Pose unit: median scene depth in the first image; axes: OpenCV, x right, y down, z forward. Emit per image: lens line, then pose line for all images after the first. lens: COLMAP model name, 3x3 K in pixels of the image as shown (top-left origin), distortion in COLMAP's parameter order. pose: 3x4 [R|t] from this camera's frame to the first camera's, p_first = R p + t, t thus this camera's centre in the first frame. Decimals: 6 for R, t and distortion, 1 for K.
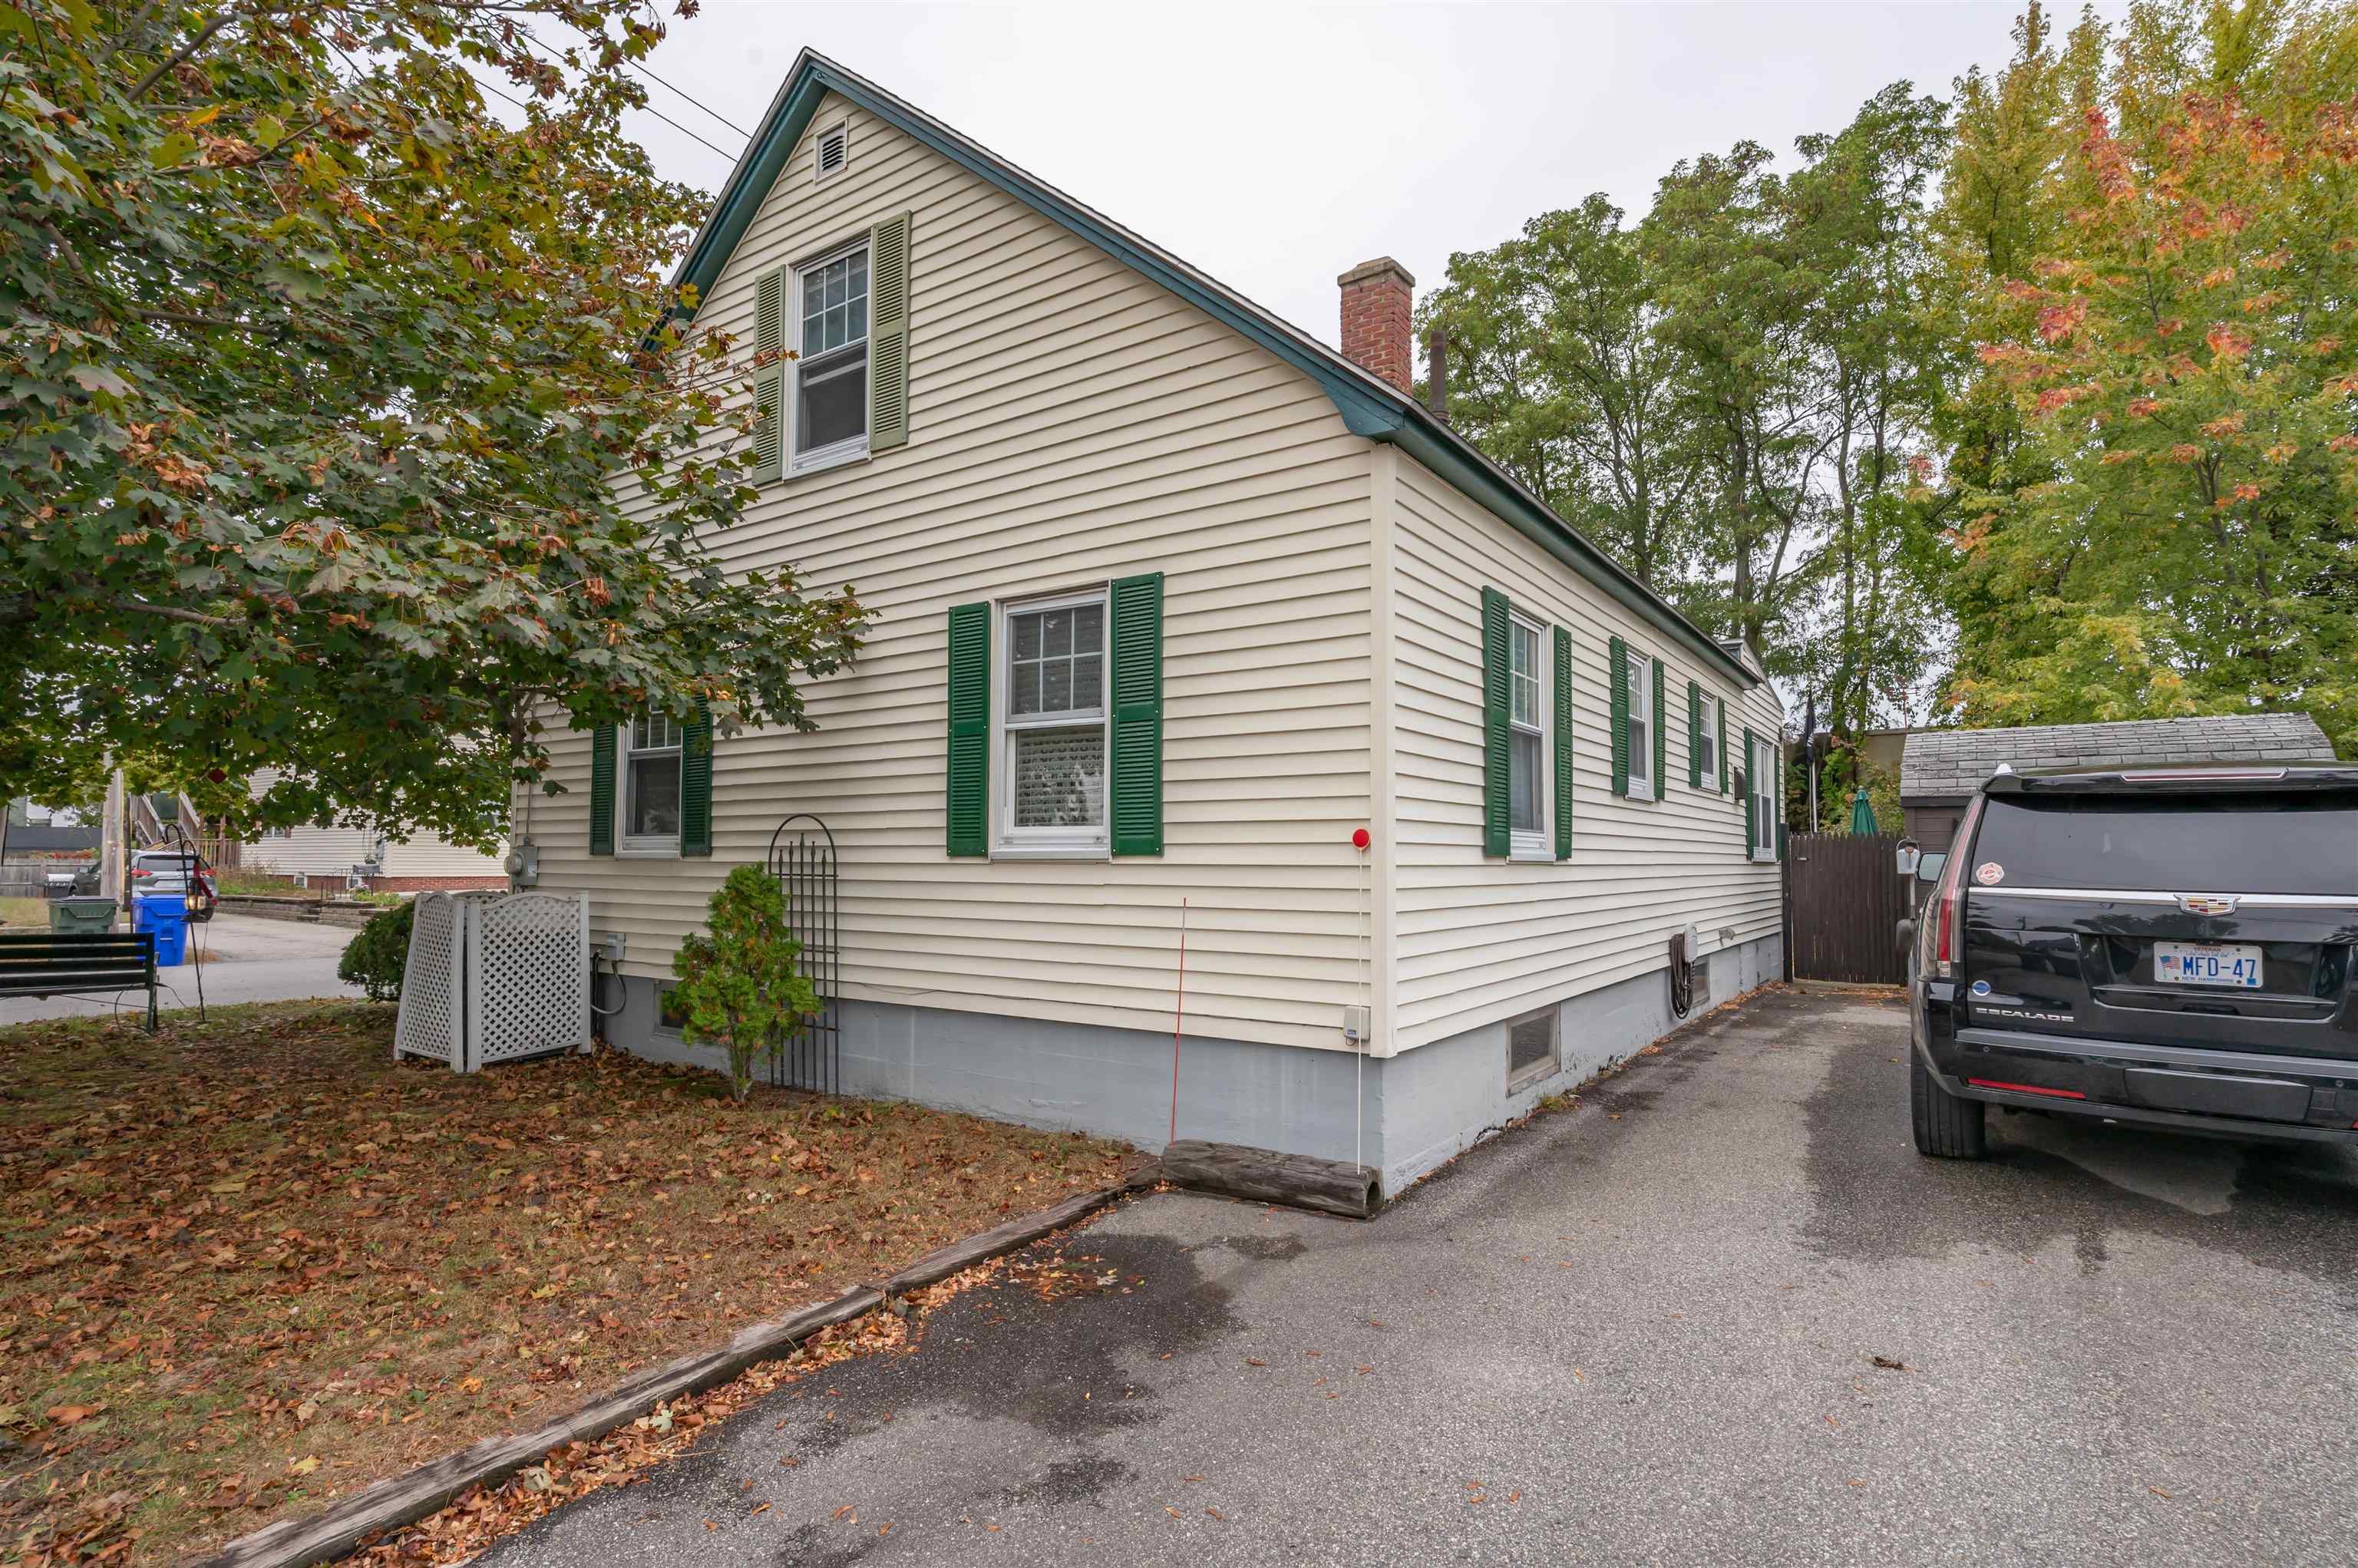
lens RADIAL K [[1153.9, 0, 1187.4], [0, 1153.9, 770.8], [0, 0, 1]] dist [0.000190, 0.005208]
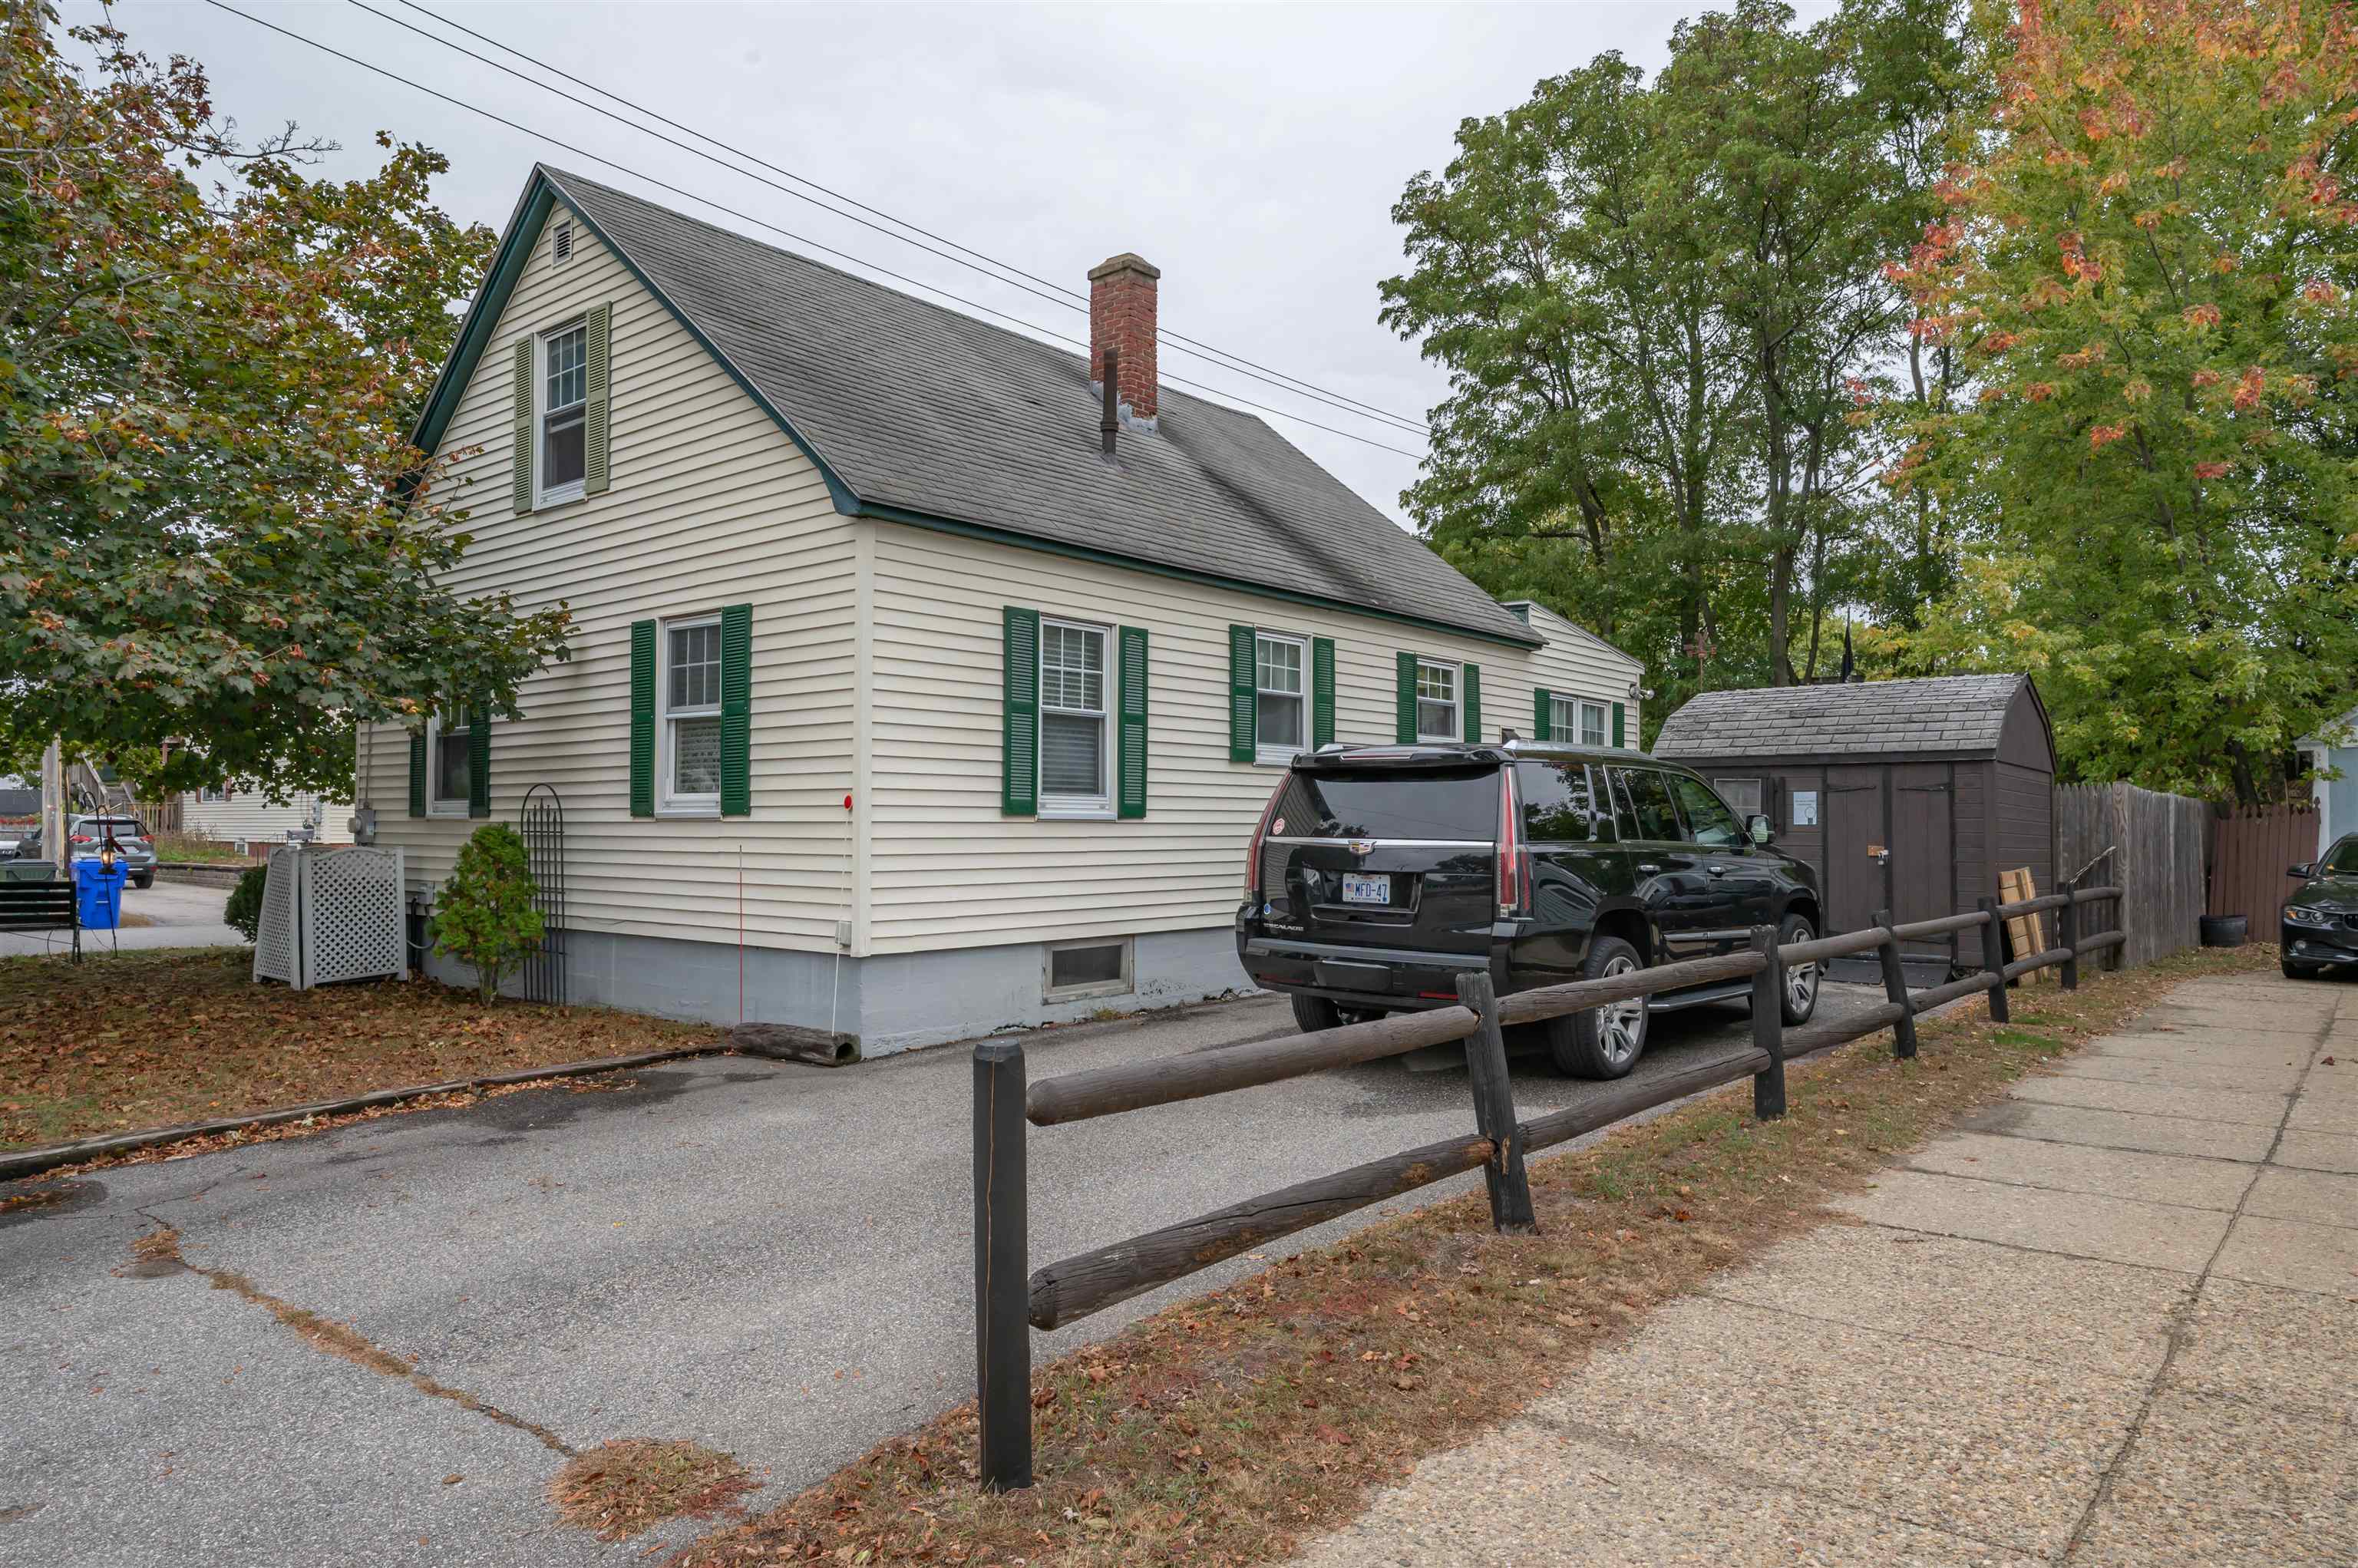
lens RADIAL K [[1491.2, 0, 1174.5], [0, 1491.2, 737.4], [0, 0, 1]] dist [0.009299, 0.000601]
pose [[0.994086, -0.007257, -0.108351, 0.544285], [0.009180, 0.999809, 0.017260, -0.035340], [0.108205, -0.018153, 0.993963, -0.556789]]
